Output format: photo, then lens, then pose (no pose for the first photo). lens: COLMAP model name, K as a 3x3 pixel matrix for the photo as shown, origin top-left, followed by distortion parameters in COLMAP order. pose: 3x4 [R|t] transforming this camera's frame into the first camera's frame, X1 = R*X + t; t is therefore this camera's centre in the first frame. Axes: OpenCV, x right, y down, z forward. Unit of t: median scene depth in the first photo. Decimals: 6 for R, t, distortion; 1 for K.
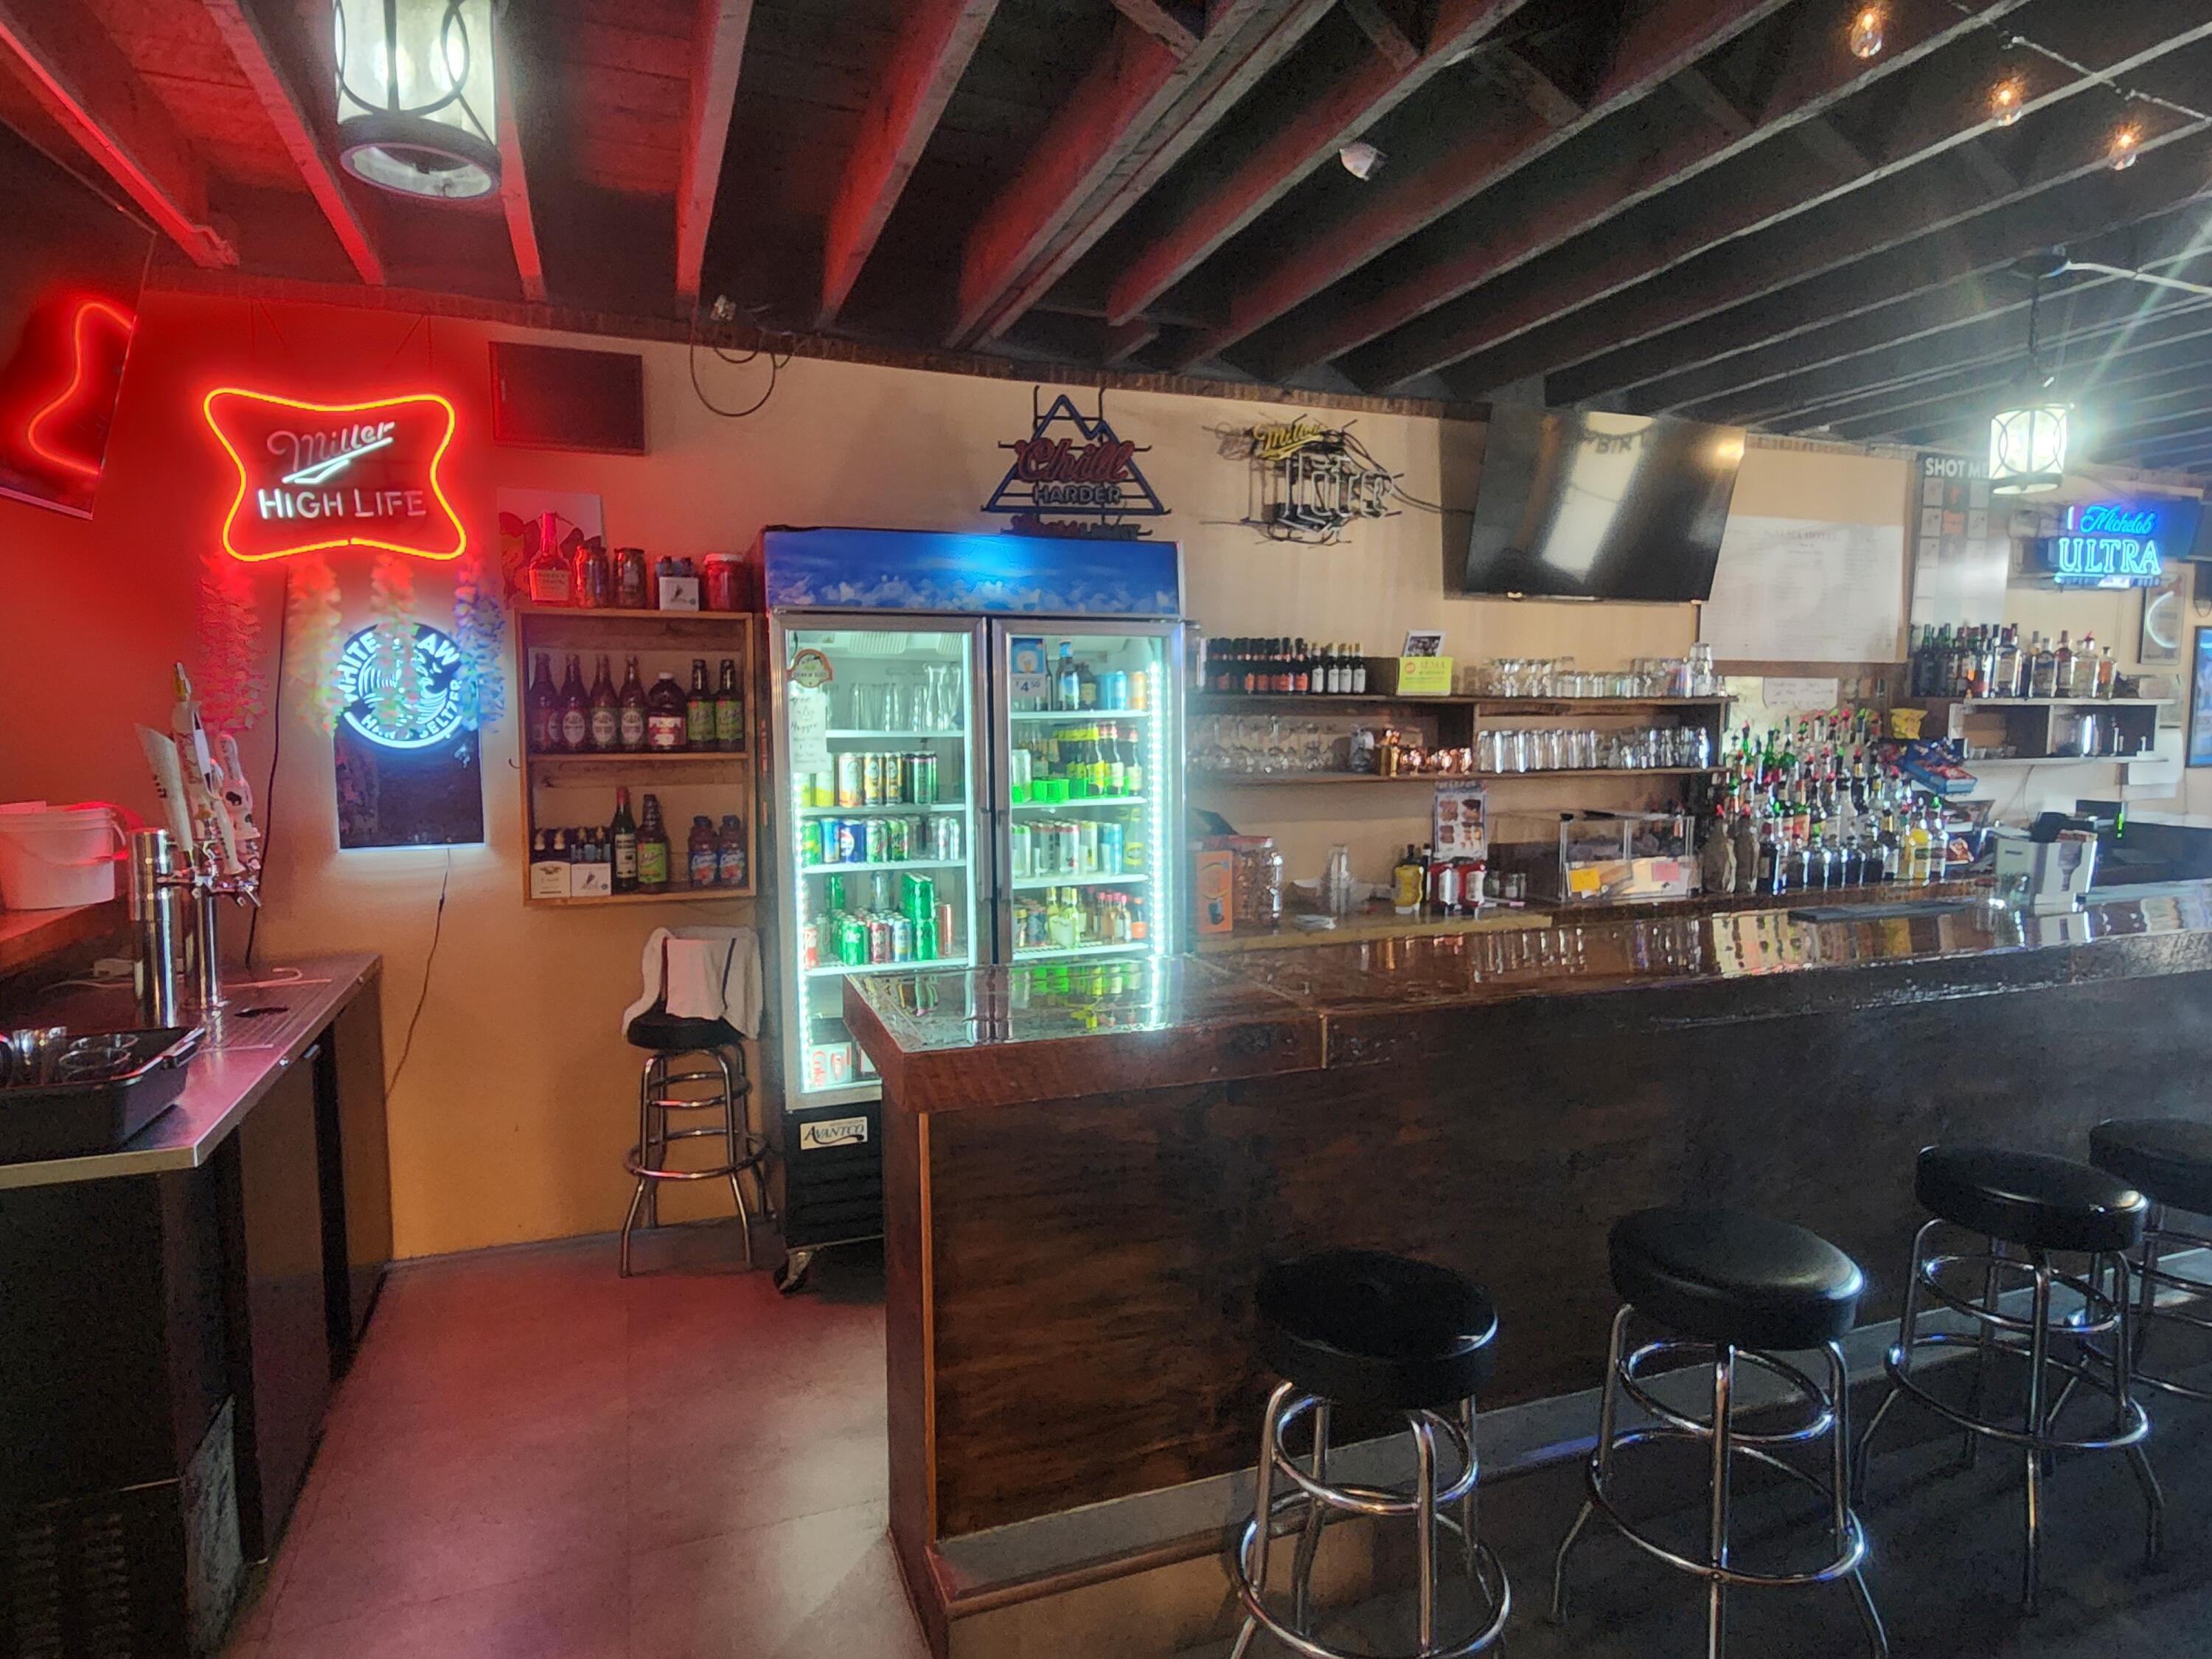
lens RADIAL K [[1266.9, 0, 1109.8], [0, 1266.9, 820.1], [0, 0, 1]] dist [0.002187, -0.003637]
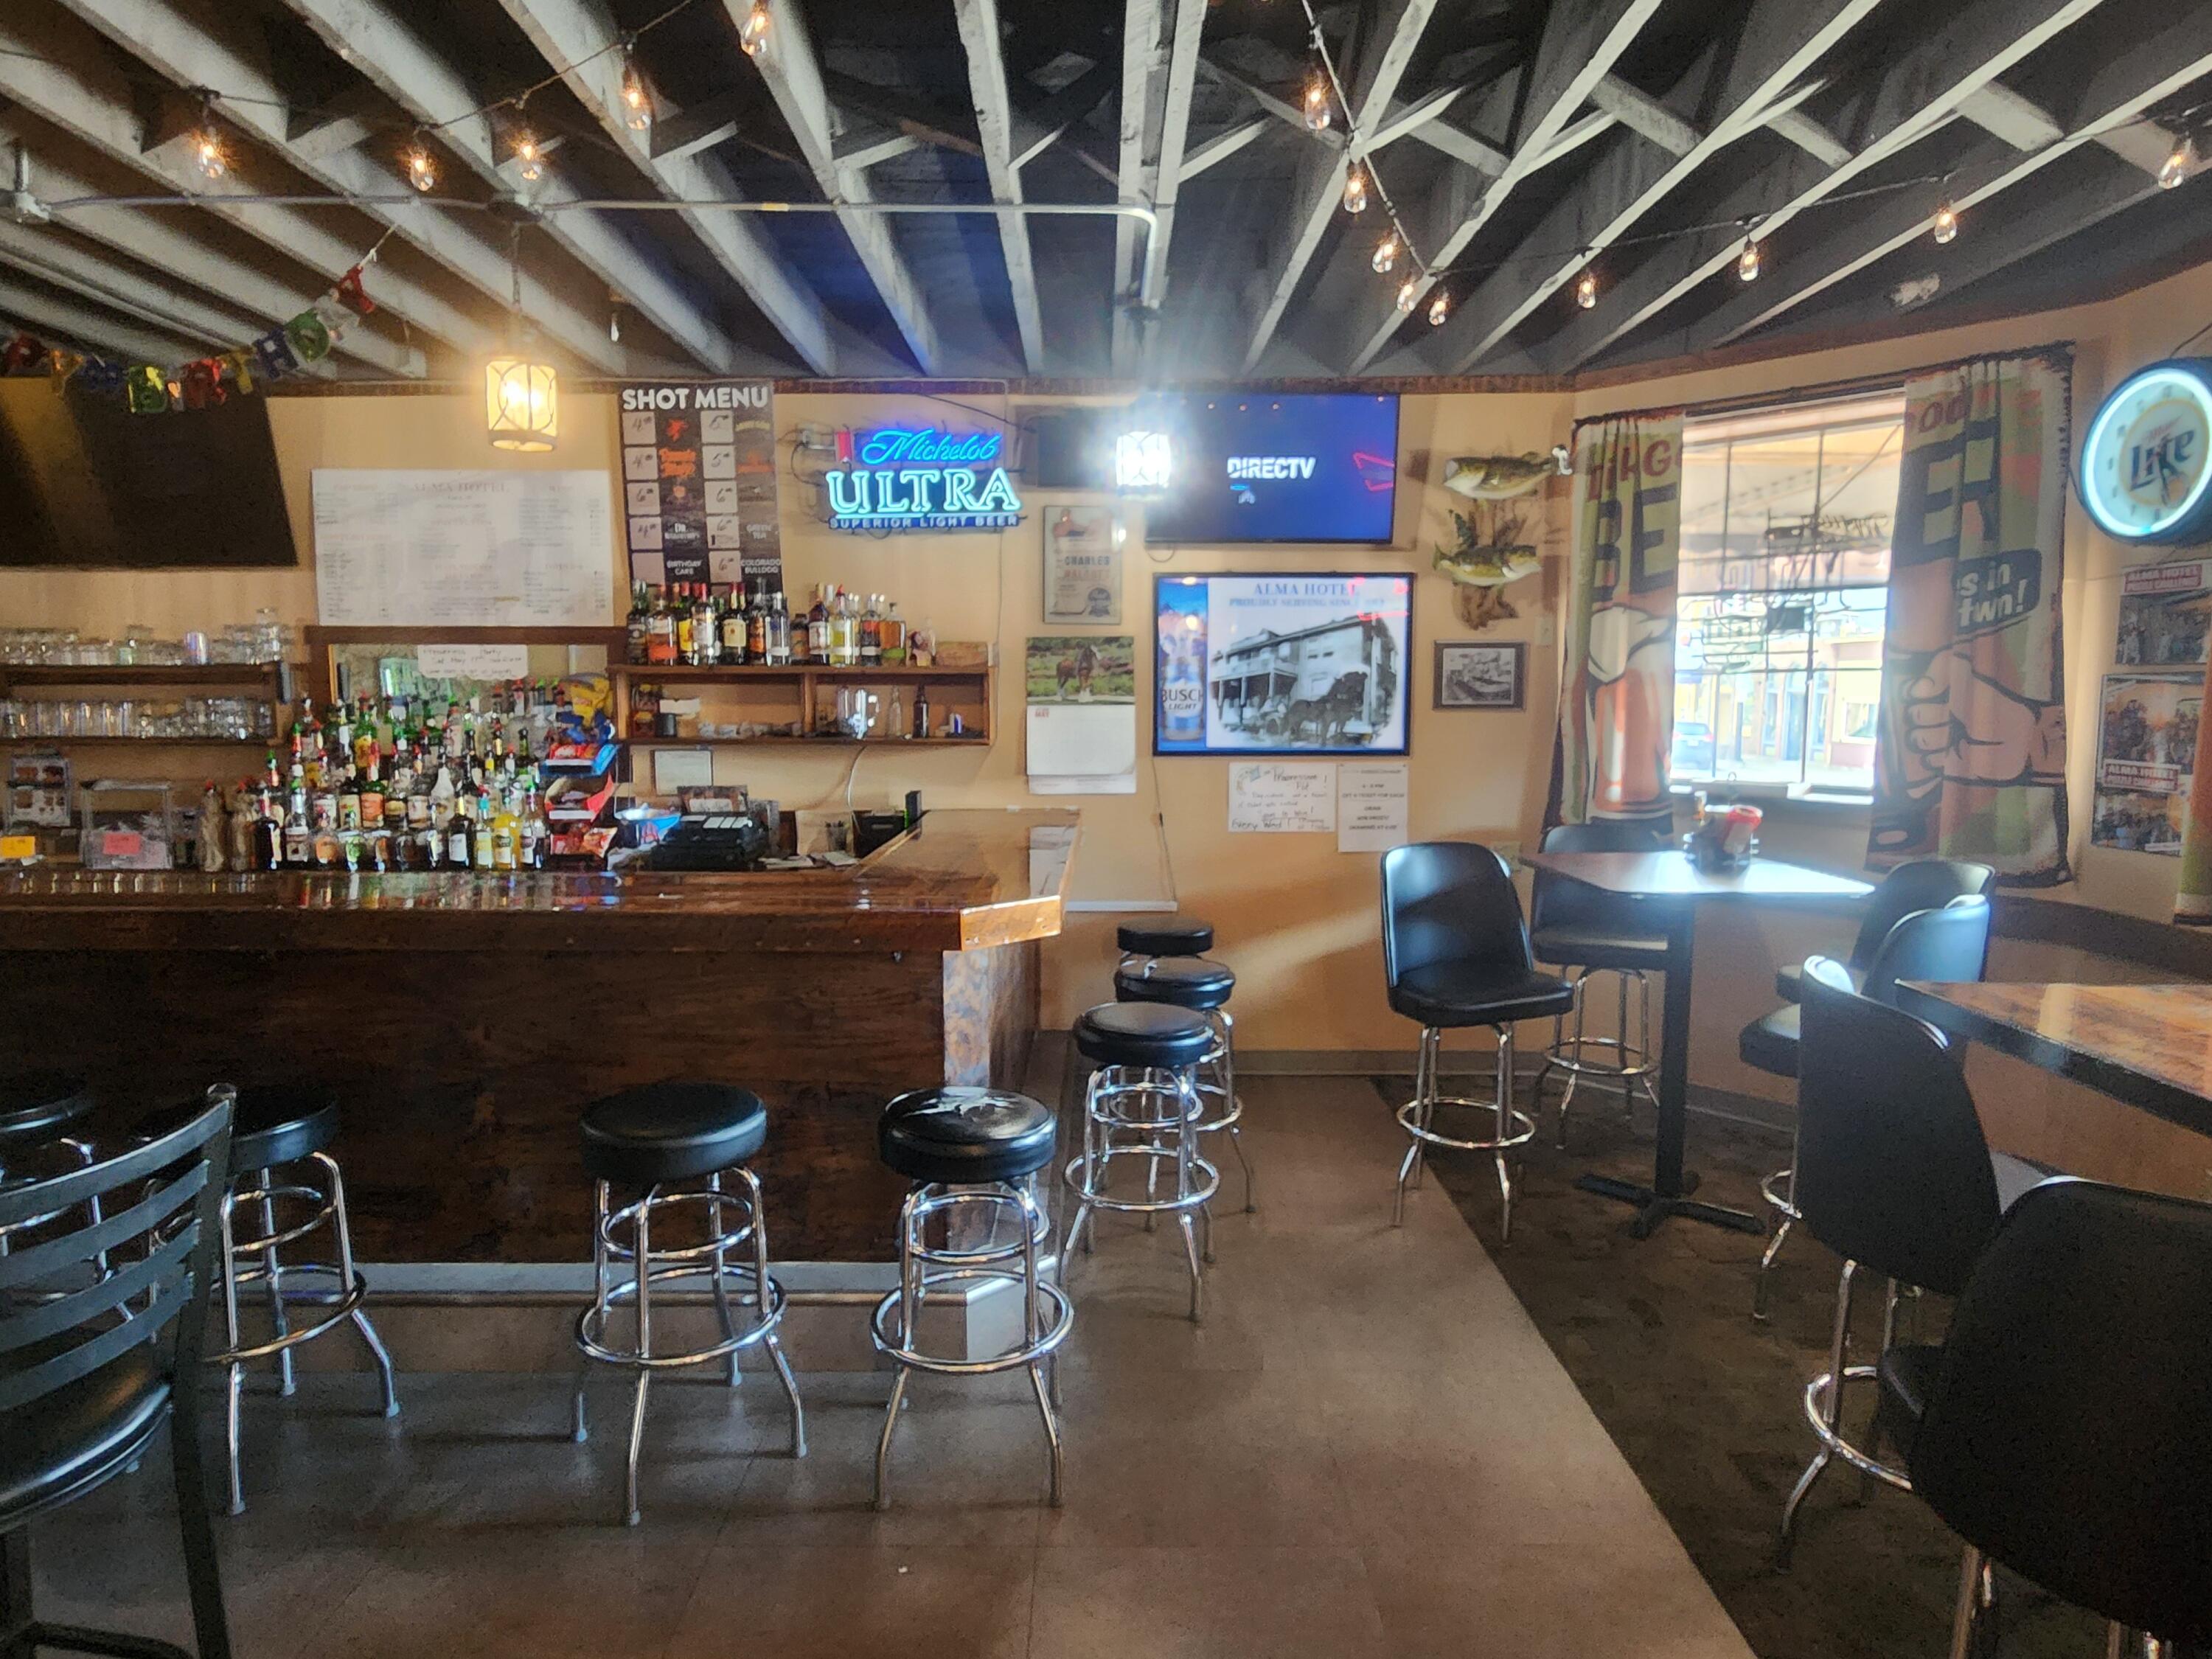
lens RADIAL K [[1266.9, 0, 1104.0], [0, 1266.9, 815.9], [0, 0, 1]] dist [0.002187, -0.003637]
pose [[0.935705, 0.036102, -0.350930, 1.294974], [-0.033624, 0.999348, 0.013154, -0.016297], [0.351176, -0.000508, 0.936309, 0.306431]]
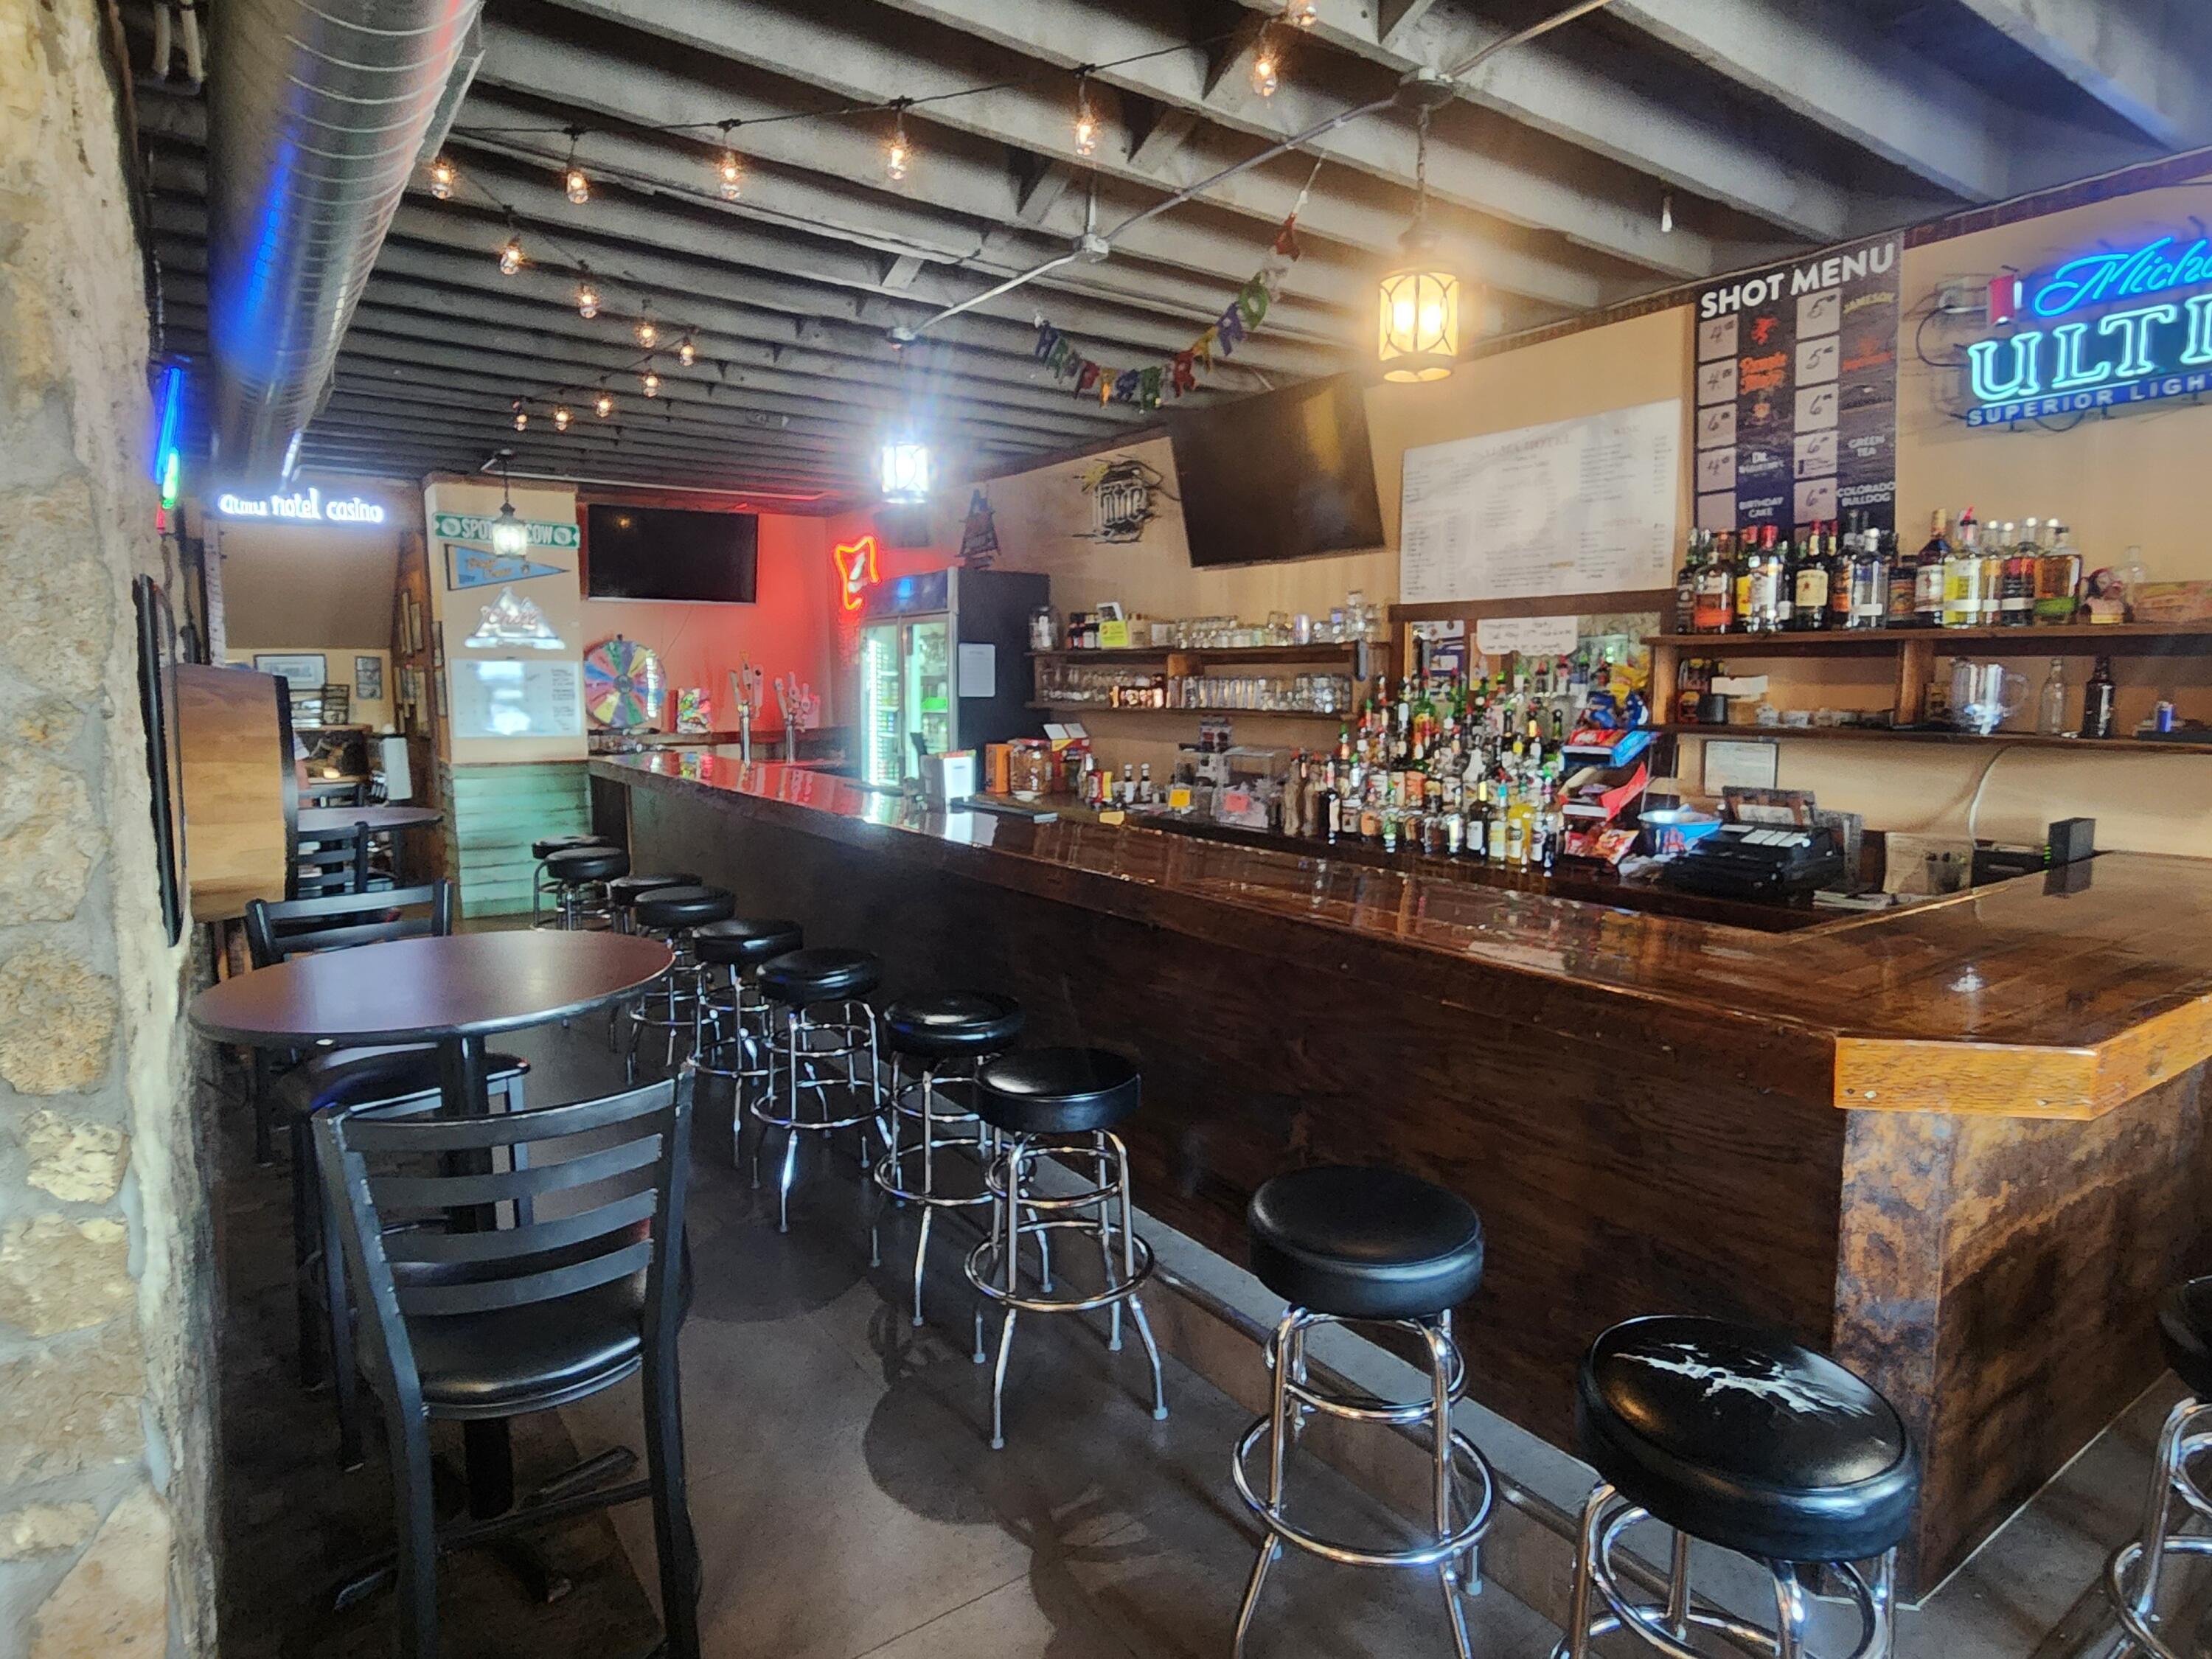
lens RADIAL K [[1266.9, 0, 1114.5], [0, 1266.9, 818.2], [0, 0, 1]] dist [0.002187, -0.003637]
pose [[0.252388, 0.109951, -0.961359, 1.298245], [-0.086356, 0.992118, 0.090797, -0.032842], [0.963765, 0.060103, 0.259894, 0.527921]]
